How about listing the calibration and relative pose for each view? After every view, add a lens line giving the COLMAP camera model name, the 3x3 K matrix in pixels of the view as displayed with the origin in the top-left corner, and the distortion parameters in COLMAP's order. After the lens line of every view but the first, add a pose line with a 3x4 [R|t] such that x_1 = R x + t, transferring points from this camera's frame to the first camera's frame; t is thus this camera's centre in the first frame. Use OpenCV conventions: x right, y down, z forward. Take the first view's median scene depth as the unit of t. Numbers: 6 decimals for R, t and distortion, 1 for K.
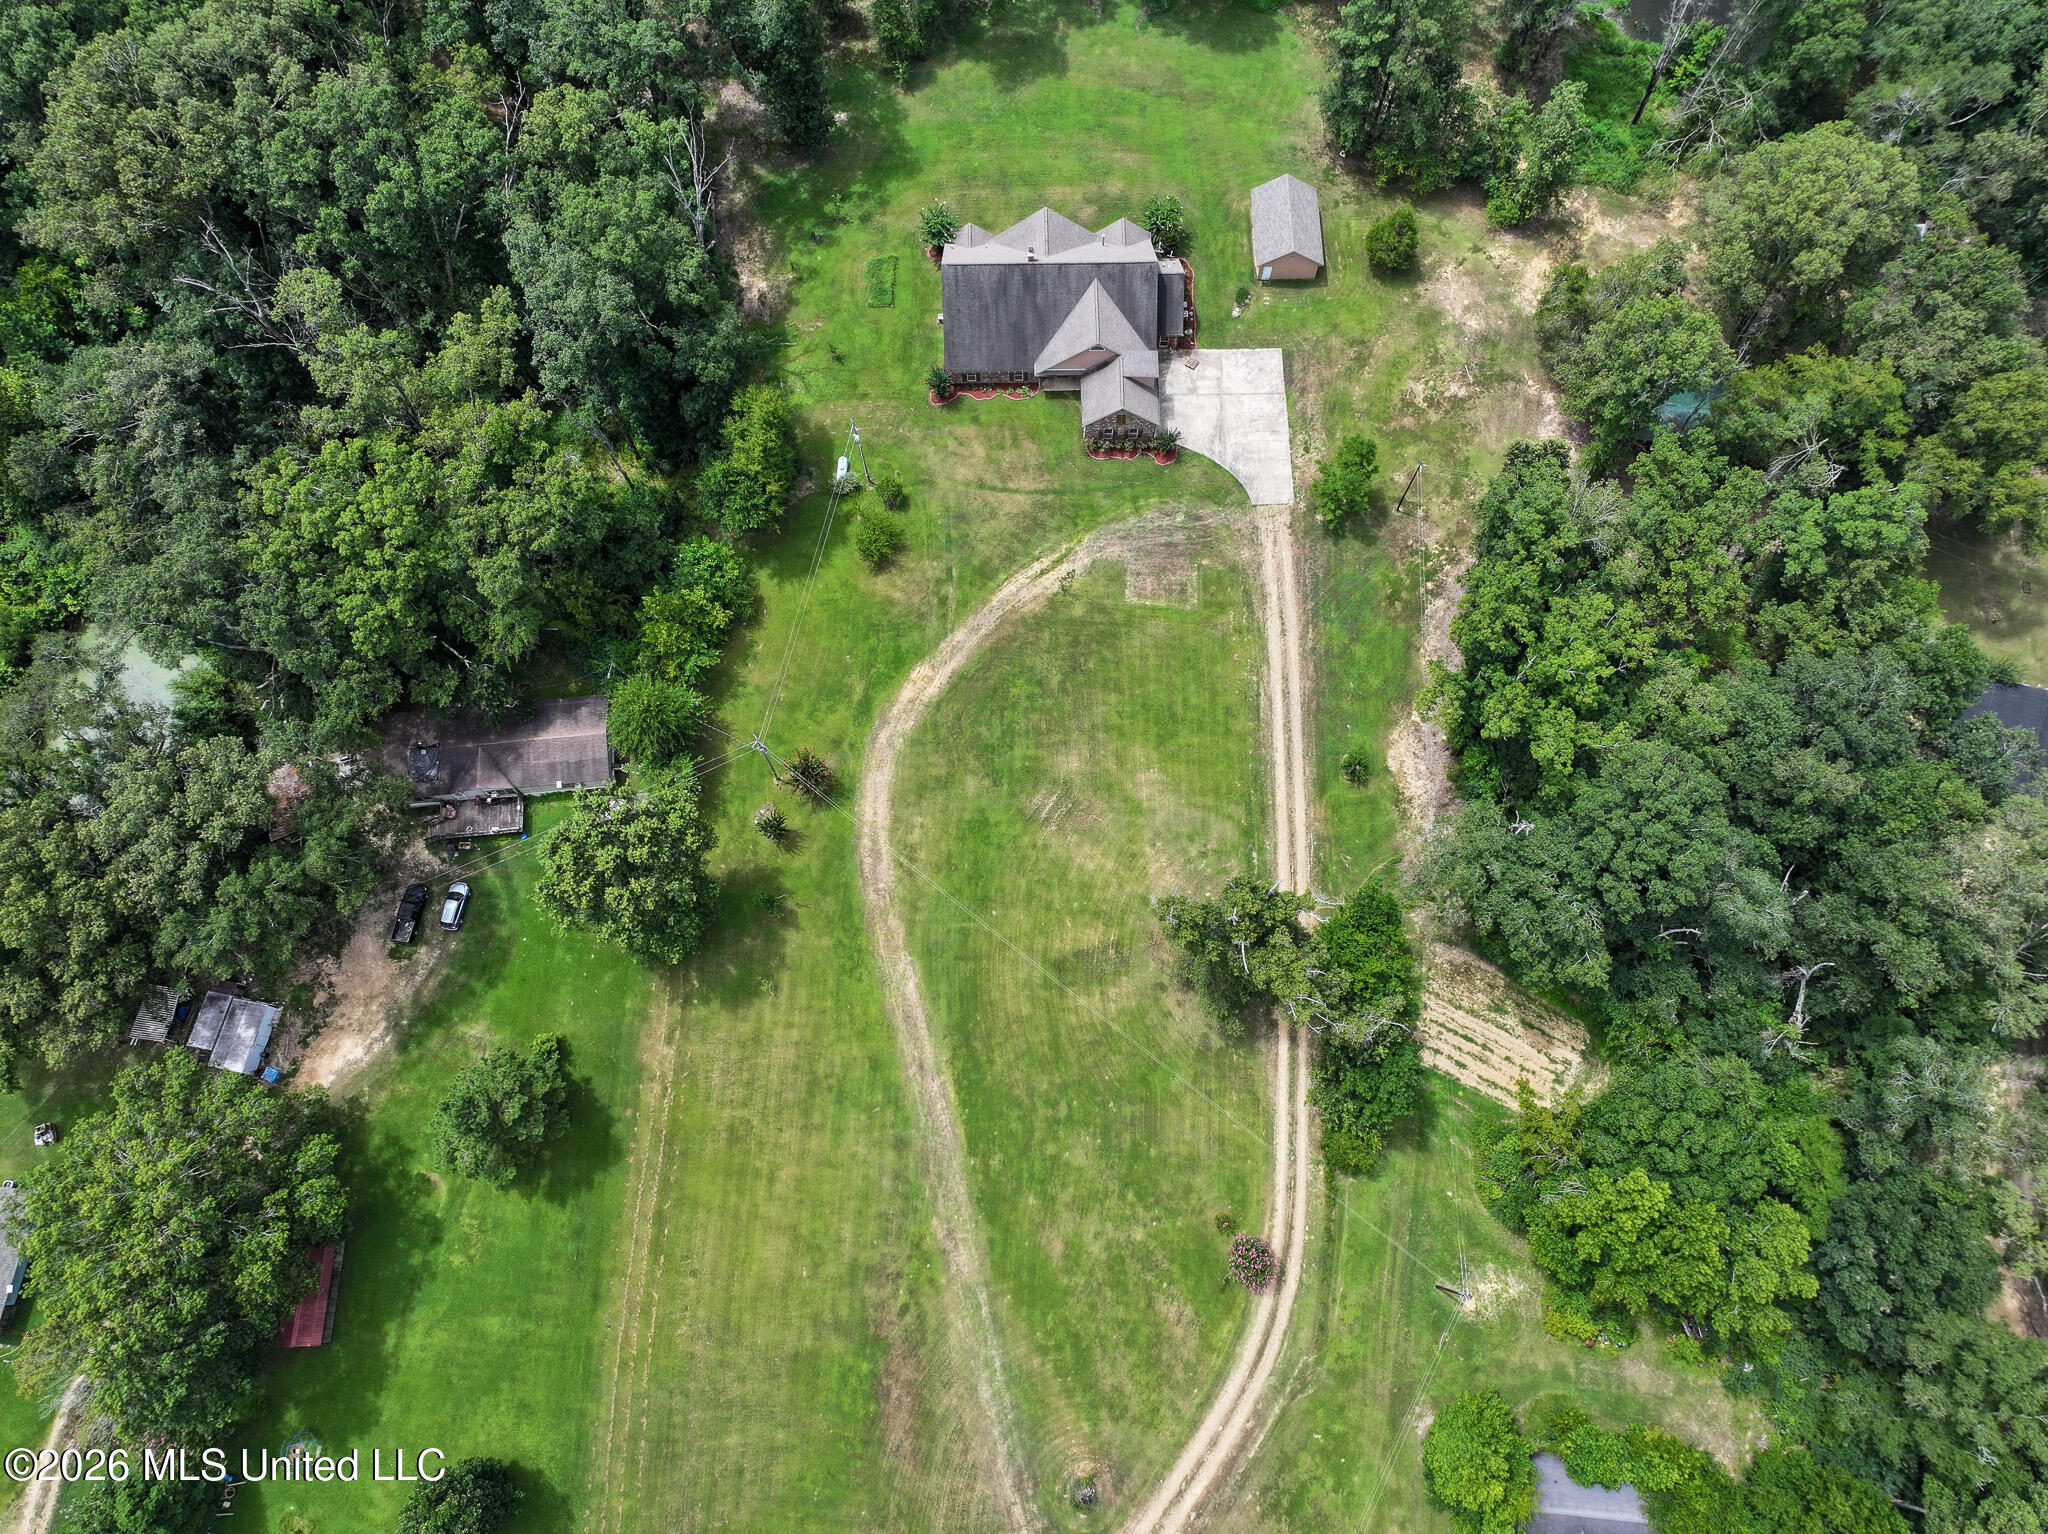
lens RADIAL K [[1444.8, 0, 1037.6], [0, 1444.8, 763.9], [0, 0, 1]] dist [0.002328, 0.018843]
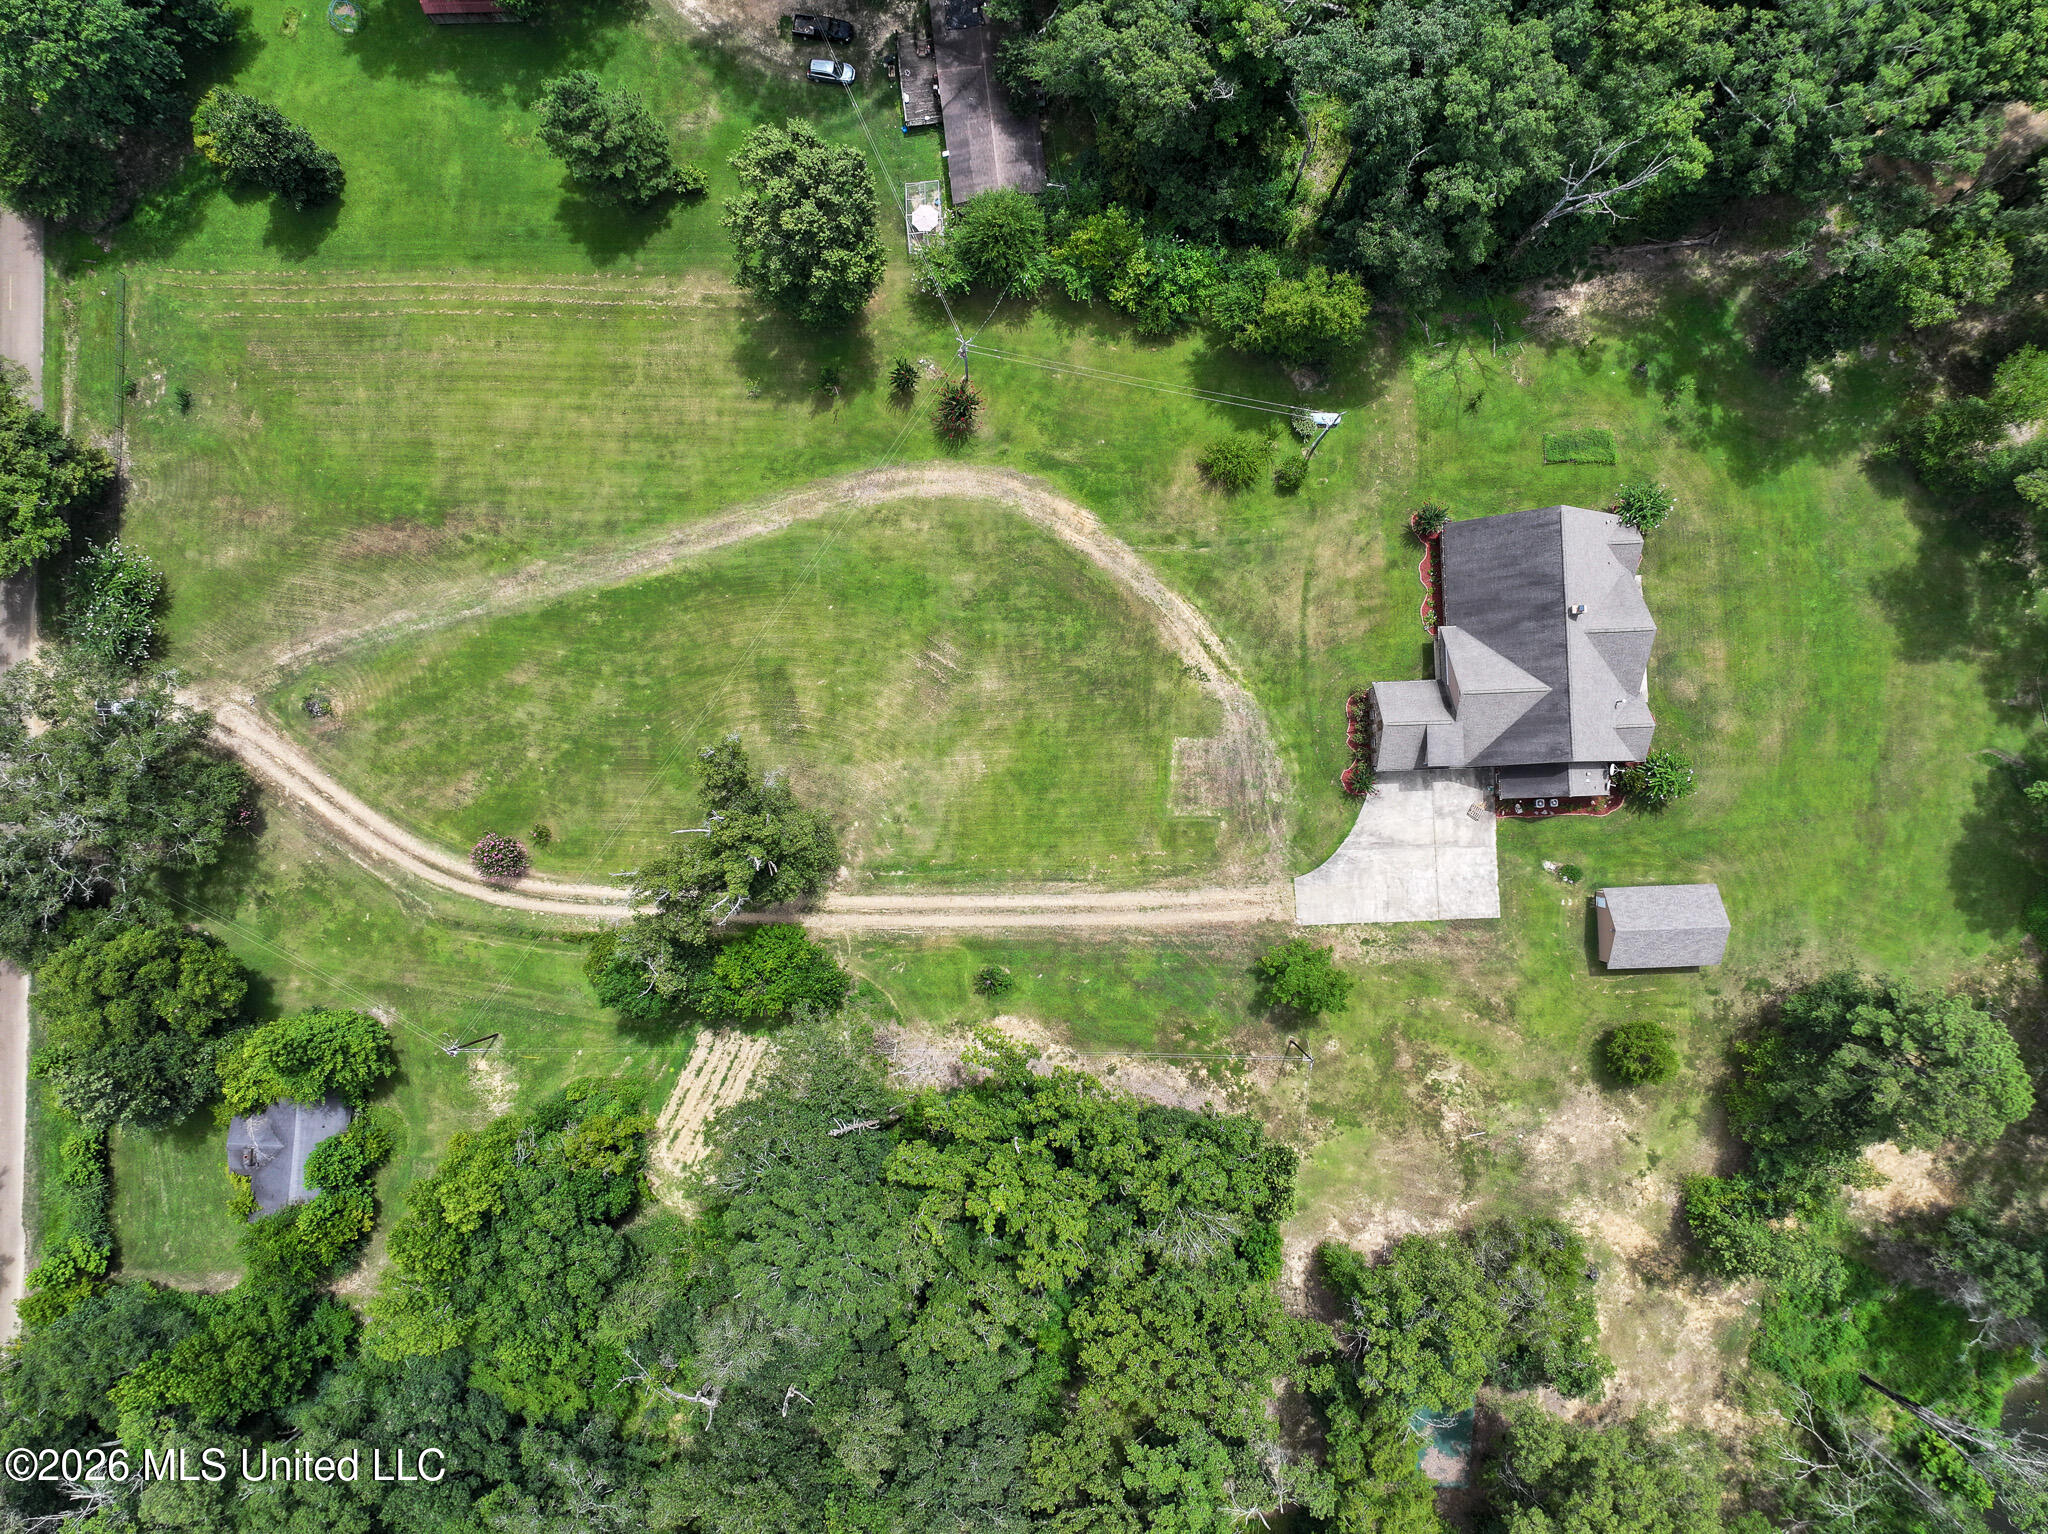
lens RADIAL K [[1444.8, 0, 1037.6], [0, 1444.8, 763.9], [0, 0, 1]] dist [0.002328, 0.018843]
pose [[0.021121, 0.999291, -0.031172, 0.107268], [-0.942898, 0.030276, 0.331703, -0.343525], [0.332412, 0.022386, 0.942869, 0.109115]]
